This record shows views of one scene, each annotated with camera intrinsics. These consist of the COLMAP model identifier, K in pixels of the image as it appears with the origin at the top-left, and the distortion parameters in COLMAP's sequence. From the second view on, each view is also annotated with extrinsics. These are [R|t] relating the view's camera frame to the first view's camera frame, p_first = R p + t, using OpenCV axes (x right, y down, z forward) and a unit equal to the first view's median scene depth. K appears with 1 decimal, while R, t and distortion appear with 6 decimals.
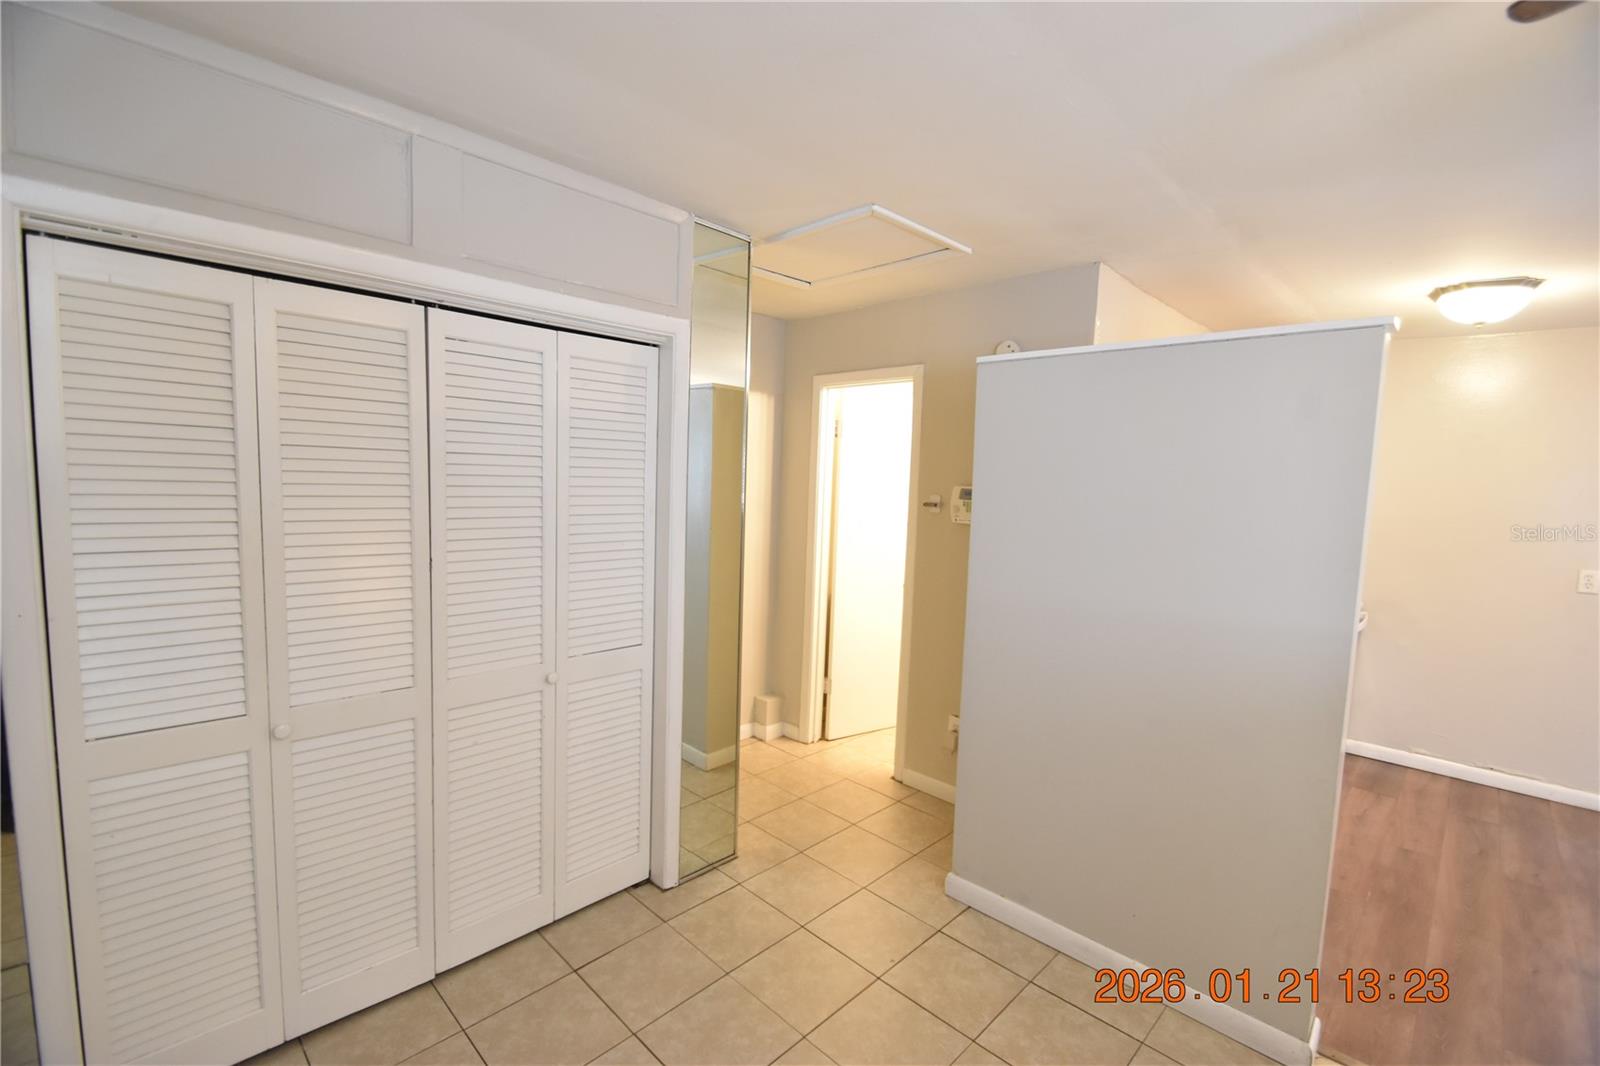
lens RADIAL K [[700.9, 0, 799.1], [0, 700.9, 540.0], [0, 0, 1]] dist [0.014302, -0.014591]
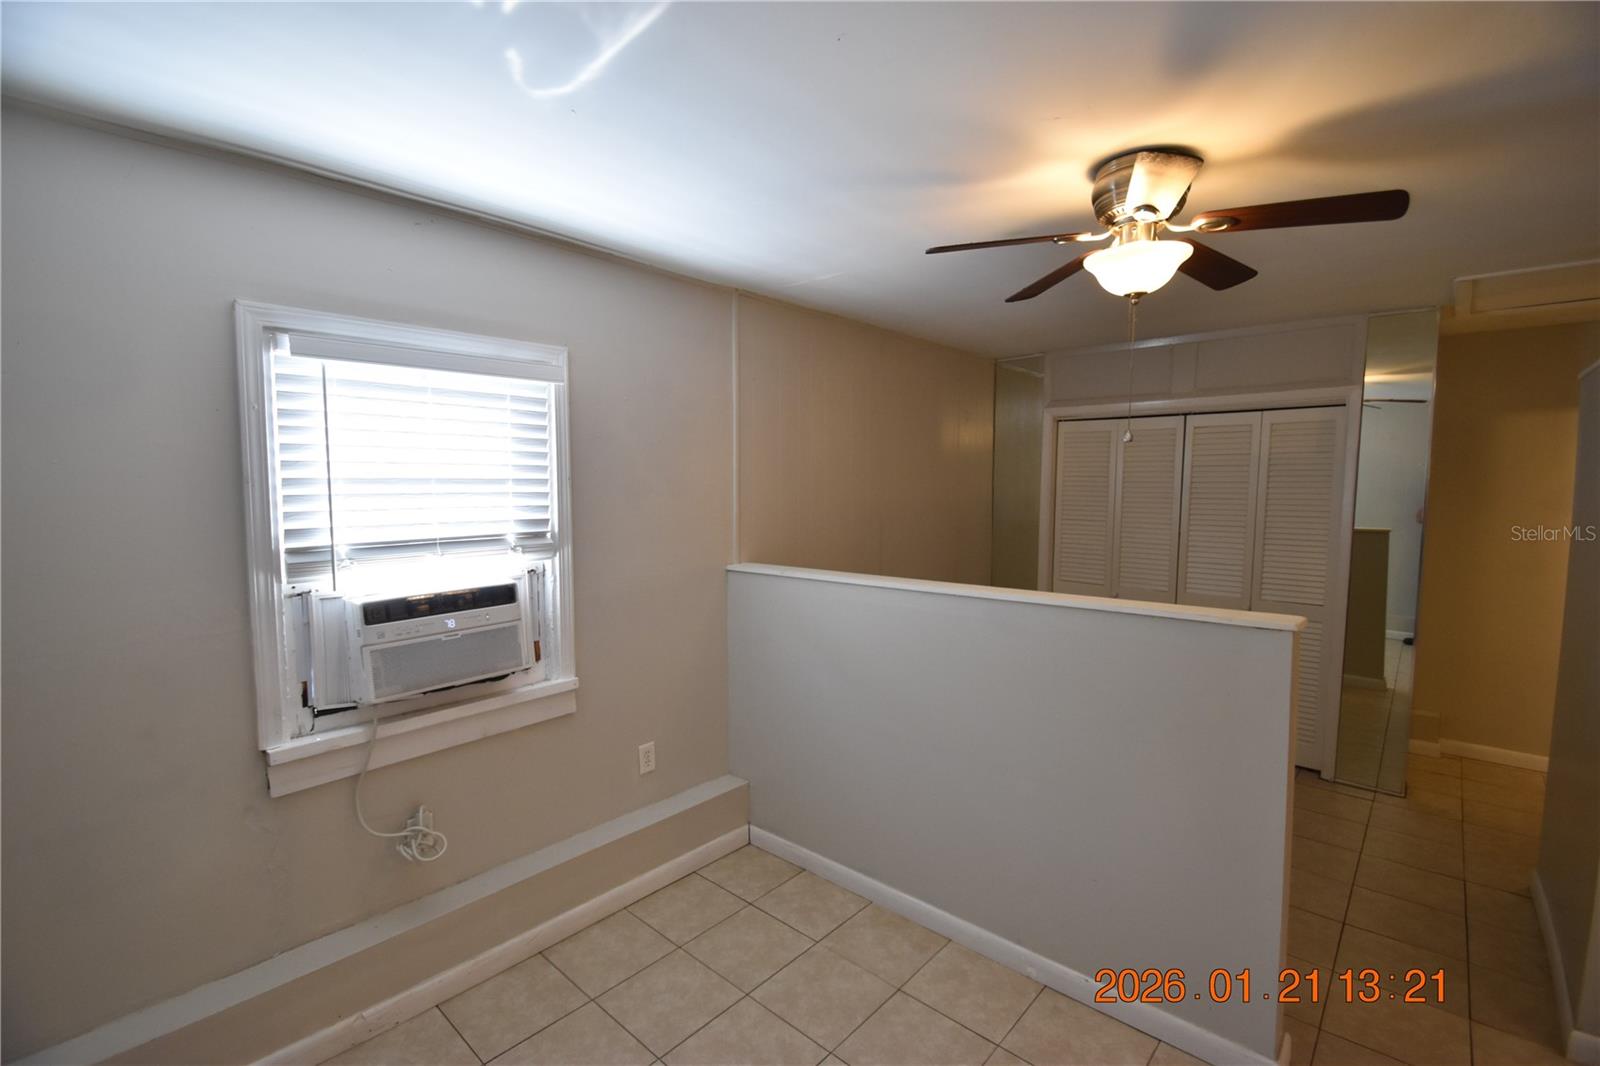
lens RADIAL K [[700.9, 0, 805.5], [0, 700.9, 541.7], [0, 0, 1]] dist [0.014302, -0.014591]
pose [[0.043387, 0.049318, -0.997840, 1.280441], [-0.097786, 0.994195, 0.044886, 0.057865], [0.994261, 0.095627, 0.047957, -0.184688]]
